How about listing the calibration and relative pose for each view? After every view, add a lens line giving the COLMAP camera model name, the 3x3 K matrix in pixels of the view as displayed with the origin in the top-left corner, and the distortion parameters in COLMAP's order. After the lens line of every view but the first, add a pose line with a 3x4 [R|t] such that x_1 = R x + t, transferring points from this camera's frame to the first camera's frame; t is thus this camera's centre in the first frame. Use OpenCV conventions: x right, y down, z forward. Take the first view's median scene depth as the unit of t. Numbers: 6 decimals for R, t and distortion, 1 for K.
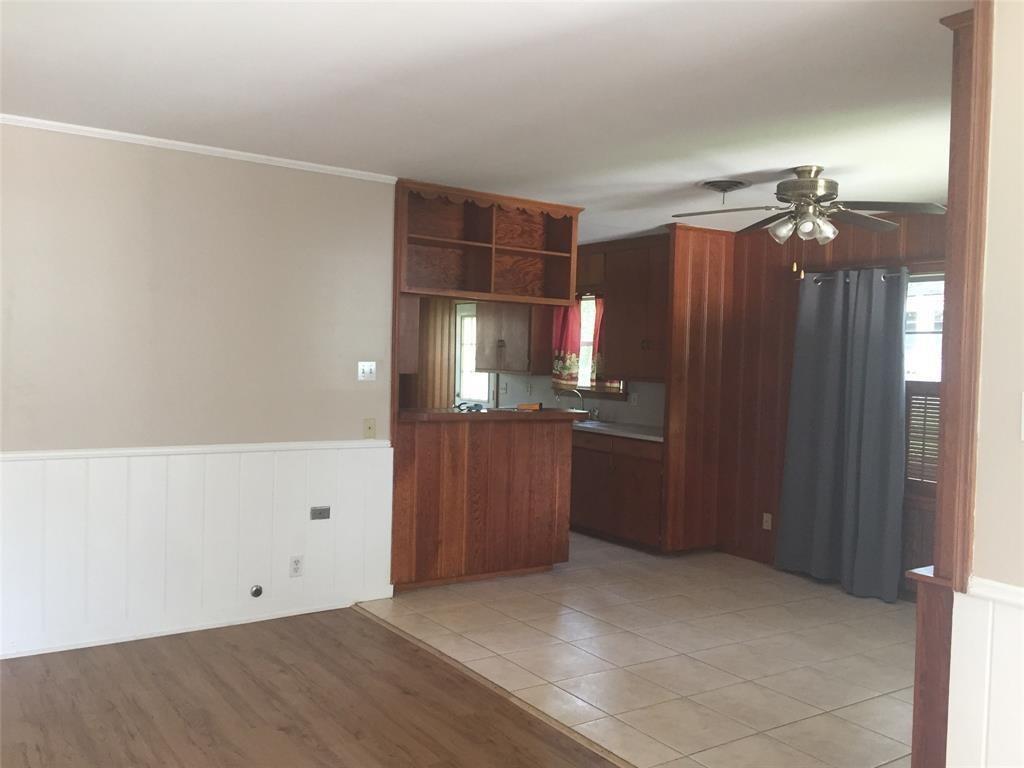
lens RADIAL K [[878.7, 0, 512.0], [0, 878.7, 384.0], [0, 0, 1]] dist [0.069875, -0.139244]
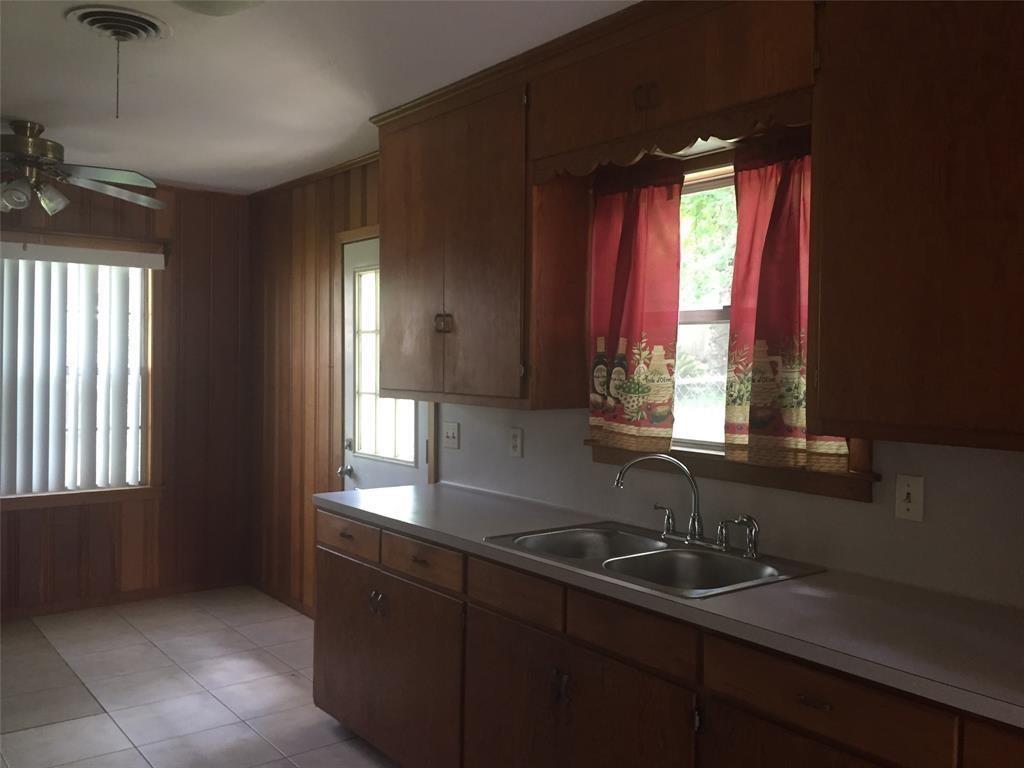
lens RADIAL K [[878.7, 0, 512.0], [0, 878.7, 384.0], [0, 0, 1]] dist [0.069875, -0.139244]
pose [[0.997811, -0.014325, 0.064567, -0.008821], [0.014647, 0.999882, -0.004527, -0.019202], [-0.064495, 0.005463, 0.997903, 0.667590]]
